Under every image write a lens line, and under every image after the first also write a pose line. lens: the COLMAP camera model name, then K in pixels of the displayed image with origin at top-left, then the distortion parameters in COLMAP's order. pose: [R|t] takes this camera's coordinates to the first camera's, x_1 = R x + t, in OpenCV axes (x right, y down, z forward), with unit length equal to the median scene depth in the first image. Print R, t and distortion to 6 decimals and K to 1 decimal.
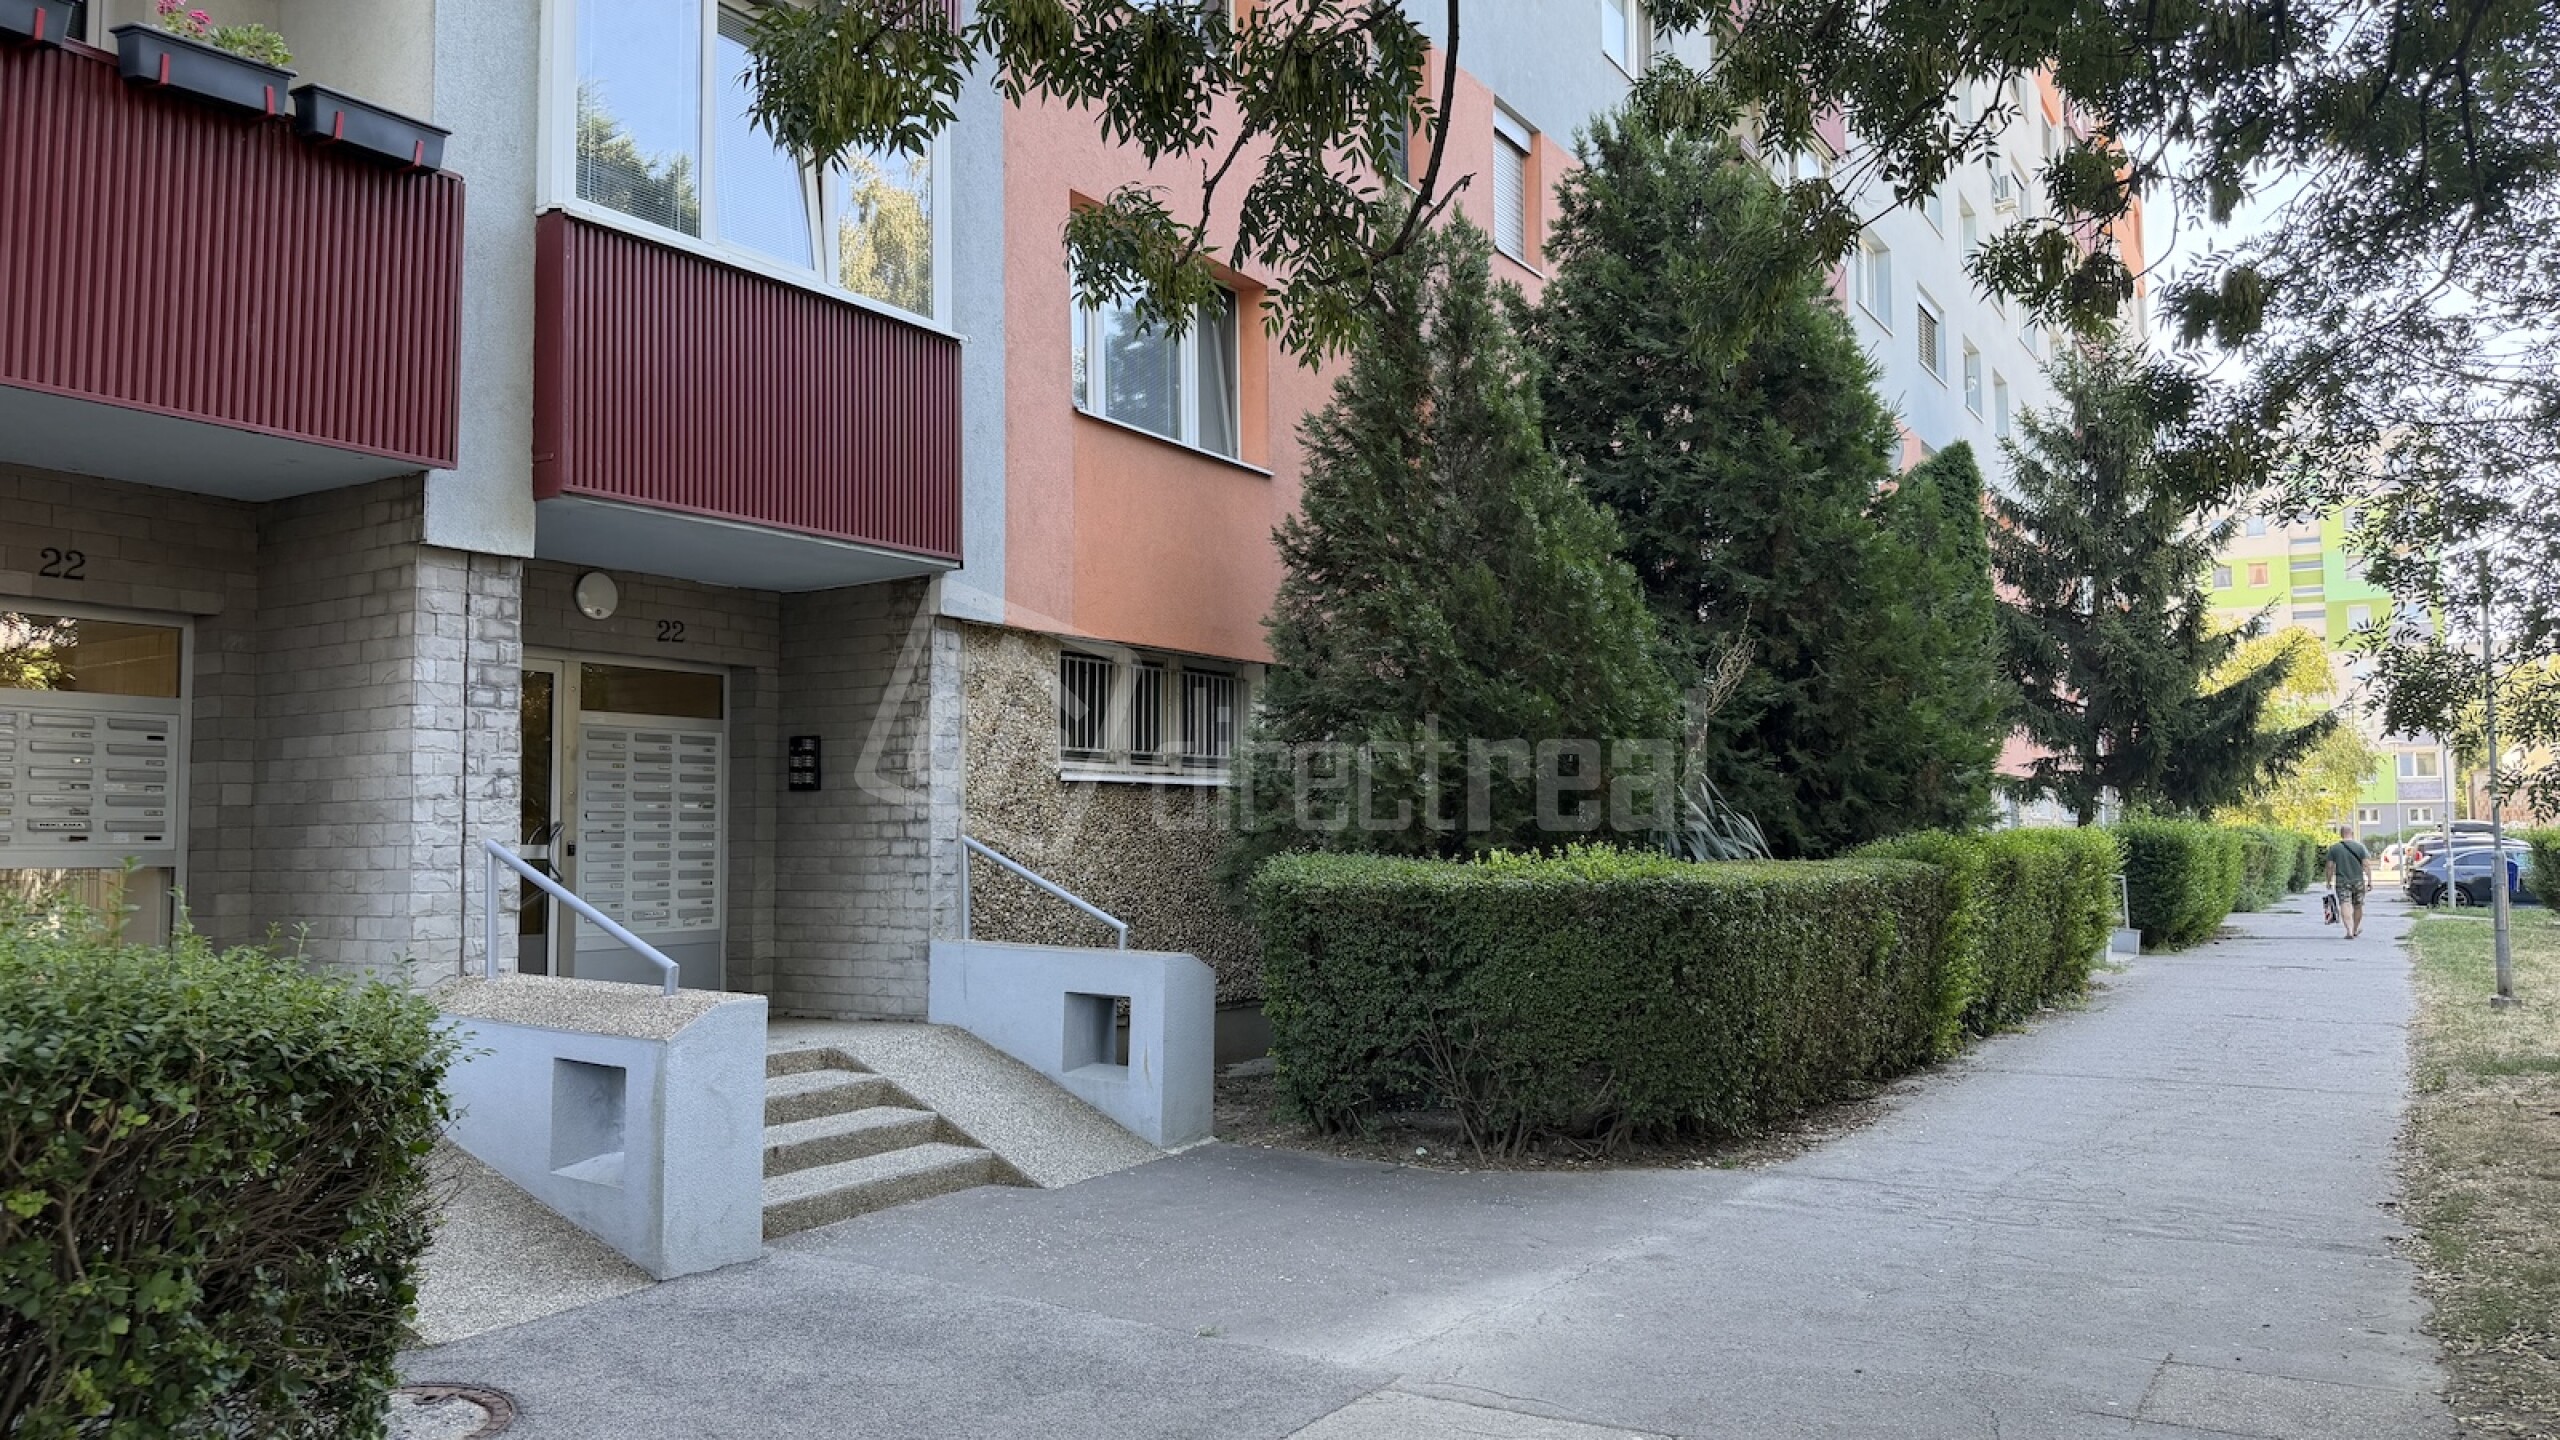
lens RADIAL K [[1815.2, 0, 1280.0], [0, 1815.2, 720.0], [0, 0, 1]] dist [-0.005160, -0.002307]
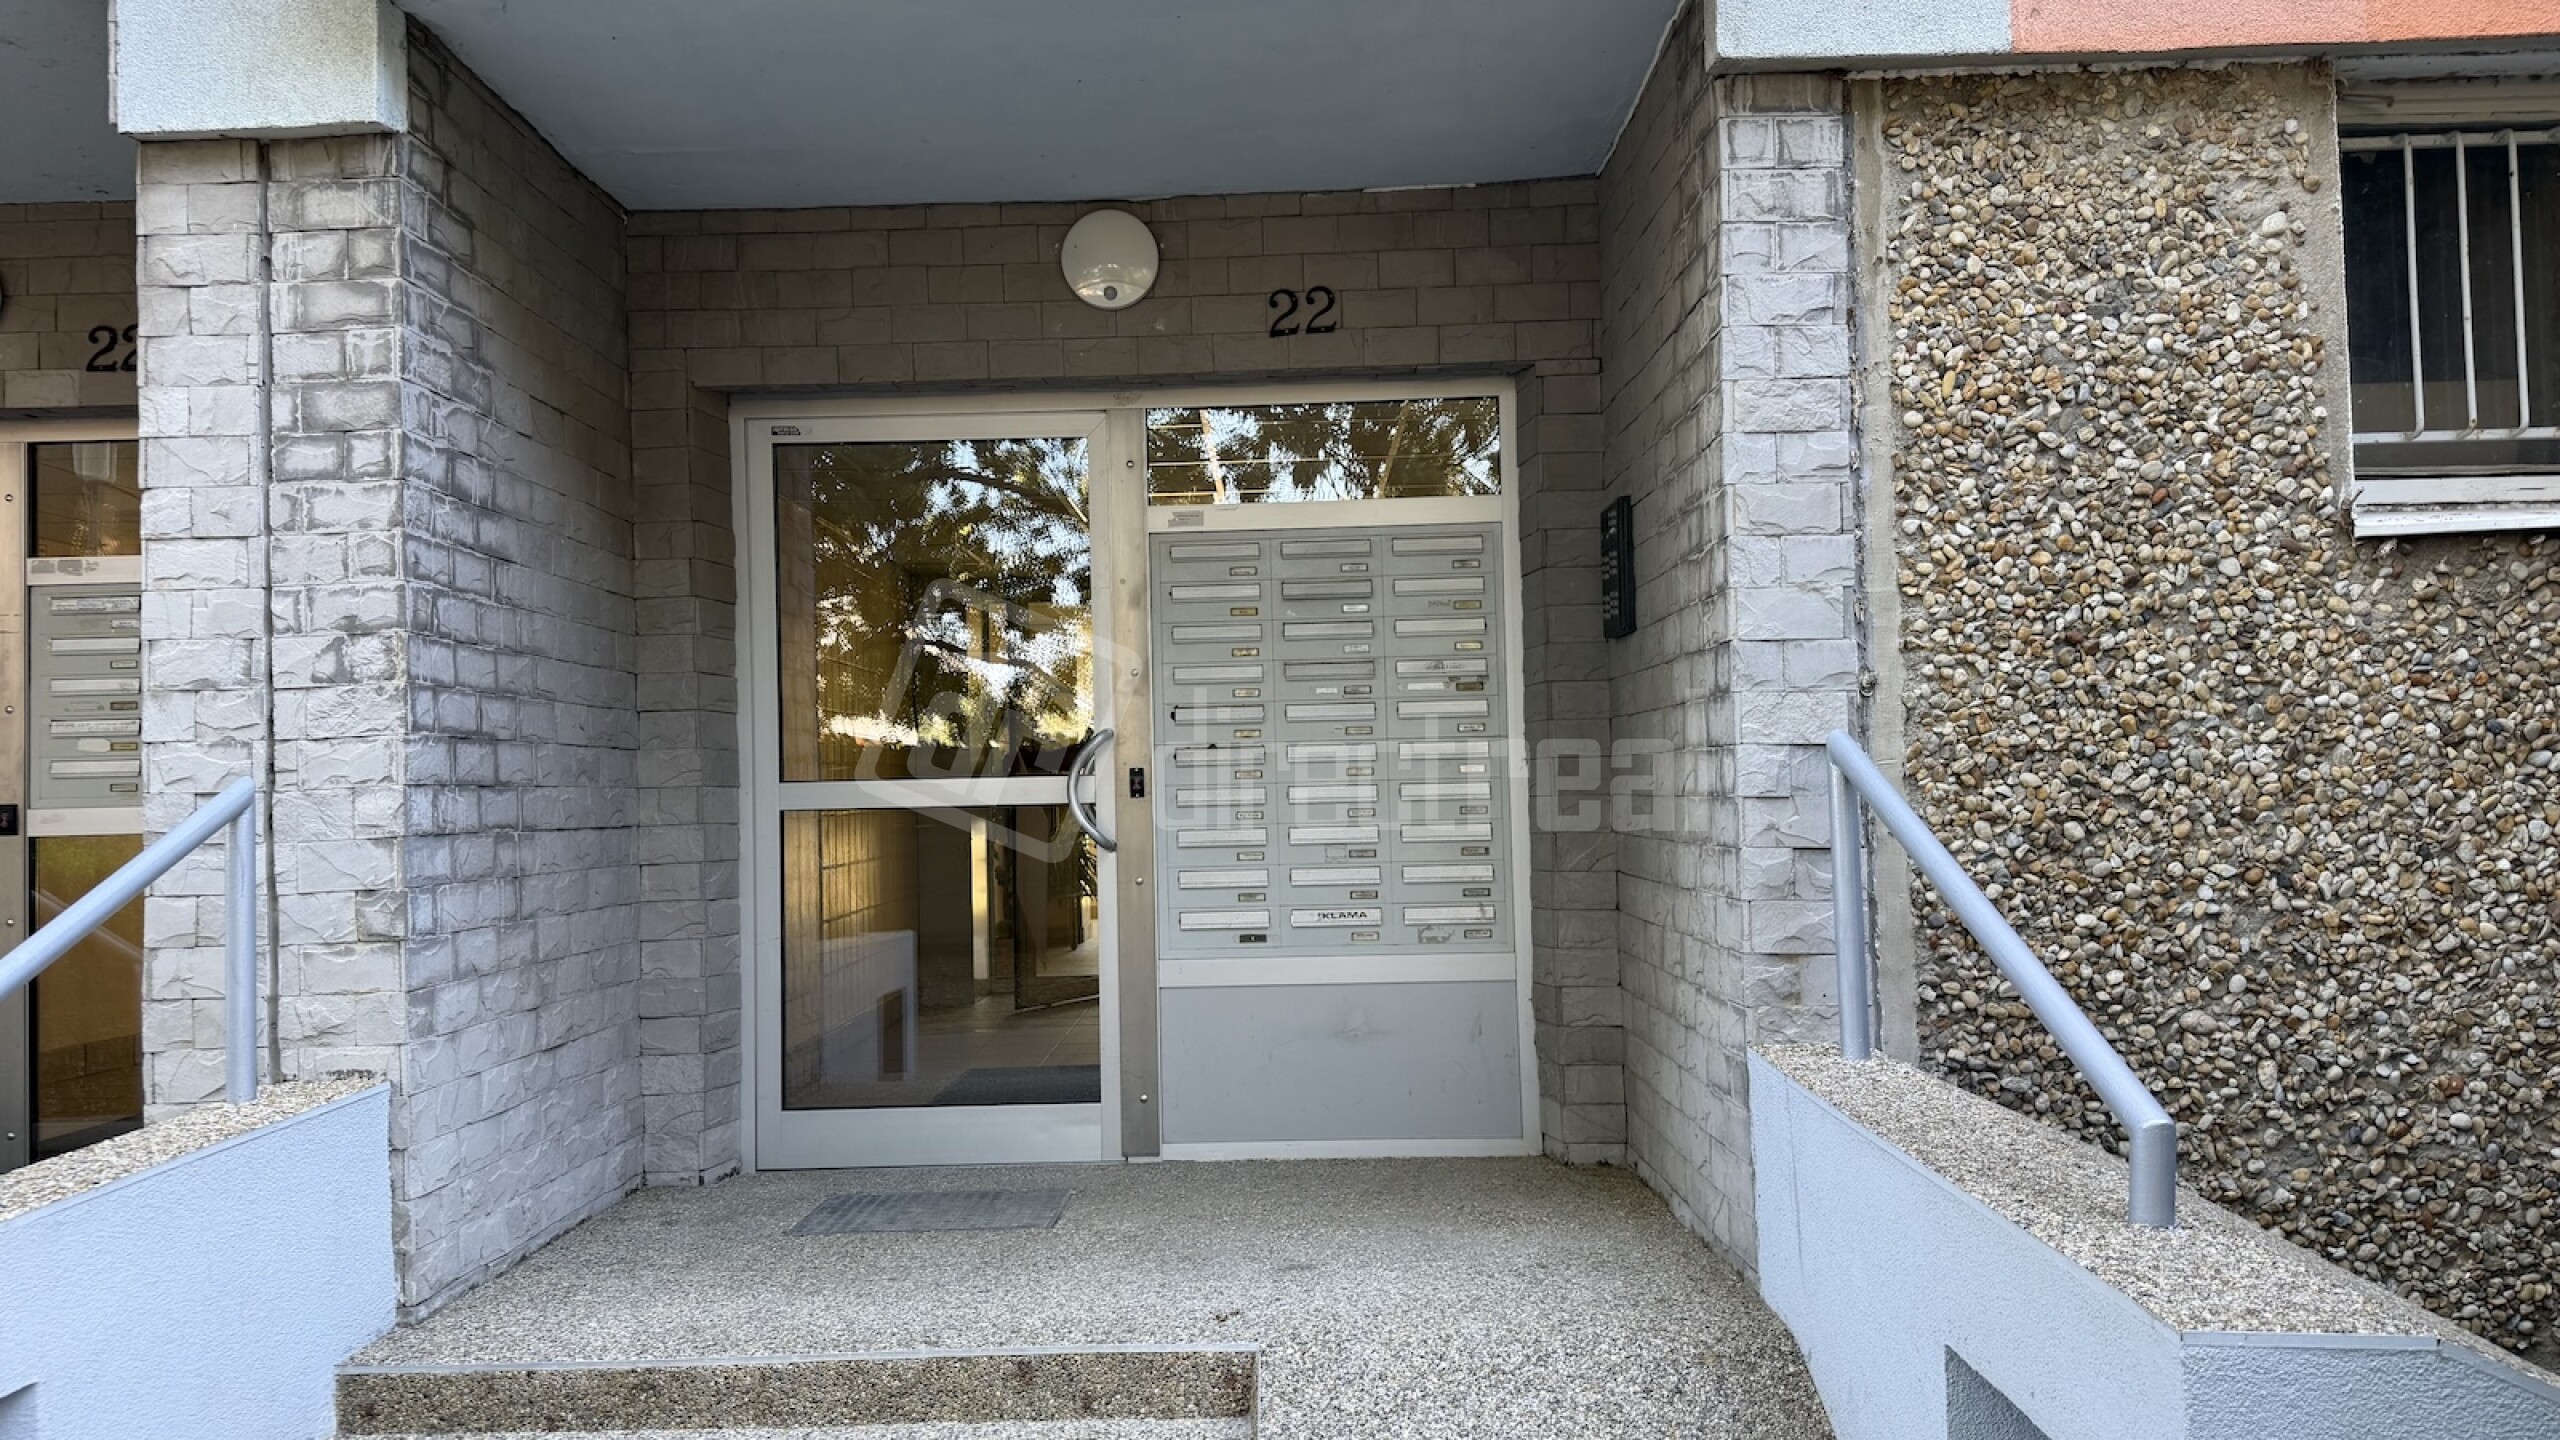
lens RADIAL K [[1731.1, 0, 1280.0], [0, 1731.1, 720.0], [0, 0, 1]] dist [0.004197, 0.001041]
pose [[0.517684, -0.034687, -0.854868, 0.045140], [0.077577, 0.996965, 0.006525, 0.066435], [0.852047, -0.069696, 0.518804, 0.966763]]
